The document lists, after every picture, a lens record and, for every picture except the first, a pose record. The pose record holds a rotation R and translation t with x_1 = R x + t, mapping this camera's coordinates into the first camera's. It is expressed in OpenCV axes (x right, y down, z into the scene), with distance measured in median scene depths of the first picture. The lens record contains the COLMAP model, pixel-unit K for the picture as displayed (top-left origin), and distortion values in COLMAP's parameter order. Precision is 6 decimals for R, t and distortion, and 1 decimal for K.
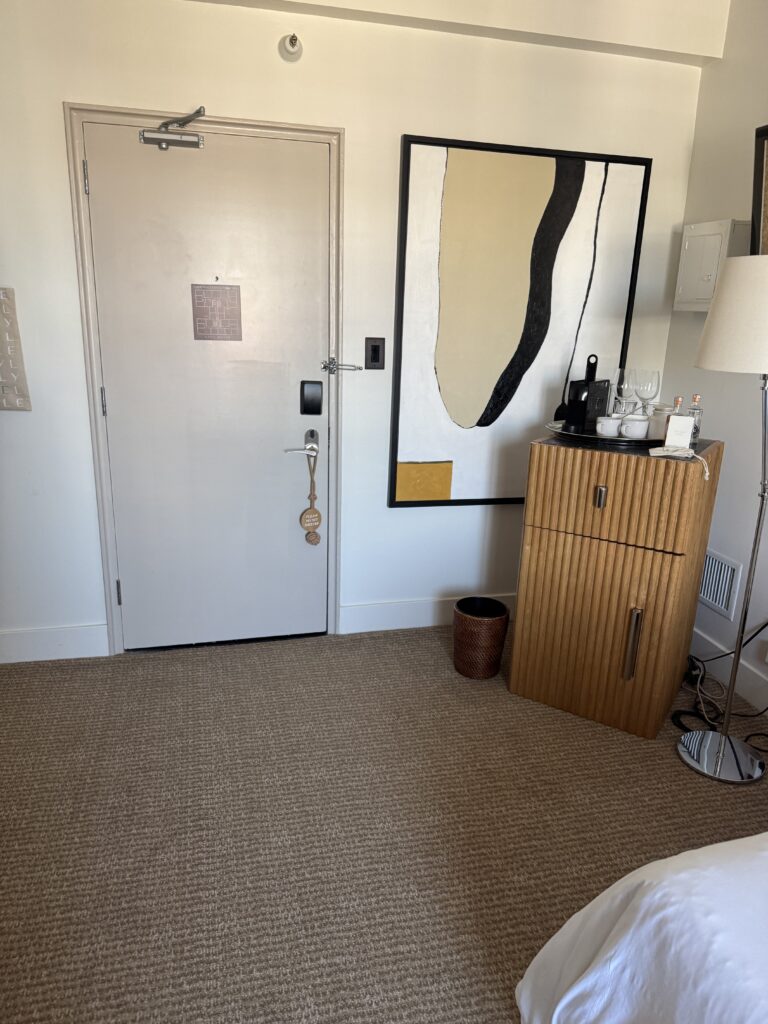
lens RADIAL K [[724.6, 0, 381.4], [0, 724.6, 510.3], [0, 0, 1]] dist [0.026477, -0.023362]
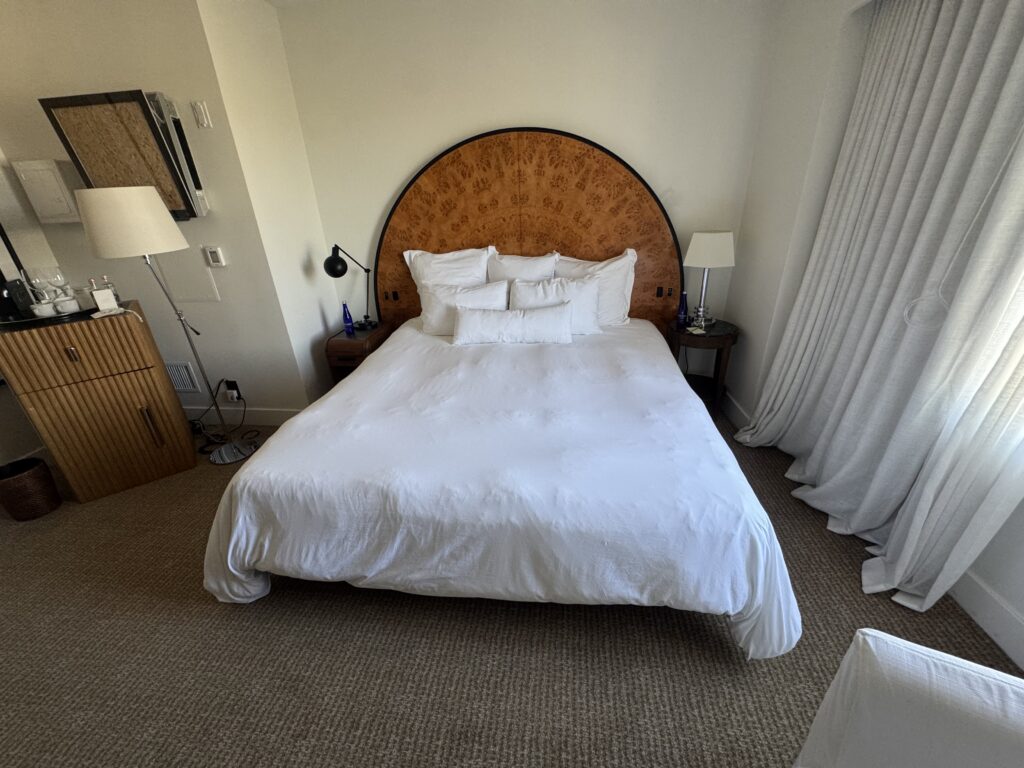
lens RADIAL K [[419.8, 0, 508.6], [0, 419.8, 381.5], [0, 0, 1]] dist [0.003347, -0.000306]
pose [[0.346880, -0.429511, 0.833783, -0.135868], [0.319619, 0.889903, 0.325449, 0.035418], [-0.881770, 0.153601, 0.445970, -0.177005]]
